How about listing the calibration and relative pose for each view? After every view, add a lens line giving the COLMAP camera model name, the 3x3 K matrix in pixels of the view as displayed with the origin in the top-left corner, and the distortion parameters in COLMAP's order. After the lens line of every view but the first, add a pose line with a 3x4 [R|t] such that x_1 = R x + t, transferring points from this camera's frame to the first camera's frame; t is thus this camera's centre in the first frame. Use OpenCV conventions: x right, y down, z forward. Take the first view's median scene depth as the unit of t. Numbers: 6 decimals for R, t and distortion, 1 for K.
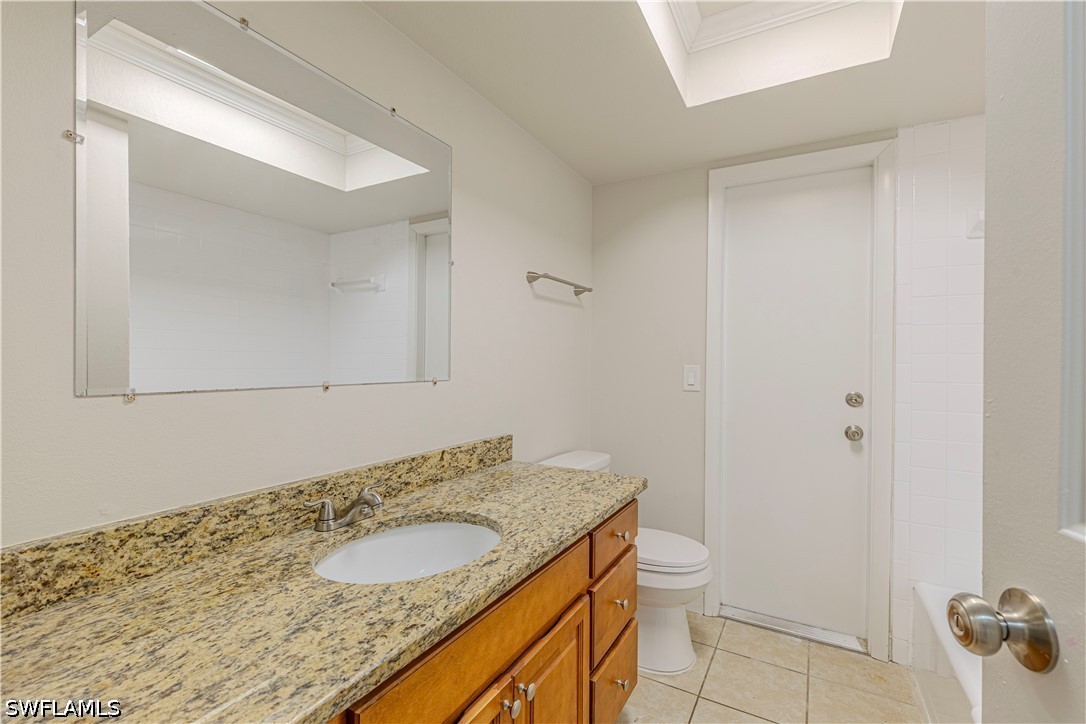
lens RADIAL K [[483.0, 0, 550.7], [0, 483.0, 364.1], [0, 0, 1]] dist [0.003603, -0.000304]
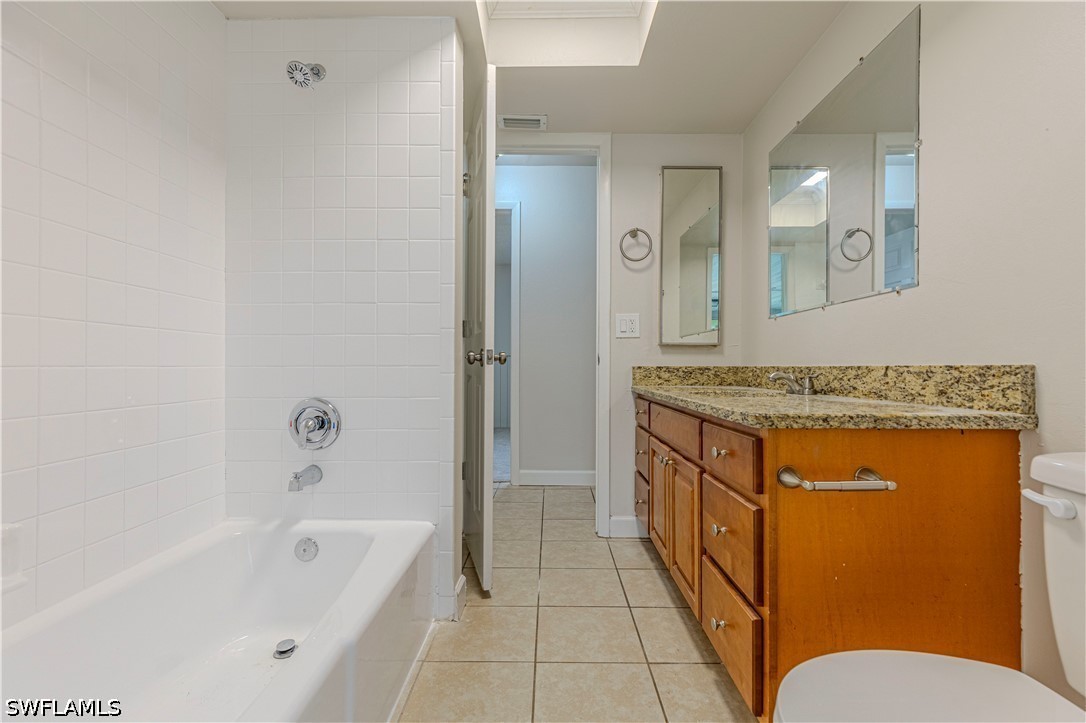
lens RADIAL K [[483.0, 0, 550.7], [0, 483.0, 363.6], [0, 0, 1]] dist [0.003603, -0.000304]
pose [[-0.876737, -0.011480, -0.480833, 0.781757], [-0.010098, 0.999934, -0.005462, 0.186005], [0.480864, 0.000067, -0.876795, 1.499942]]
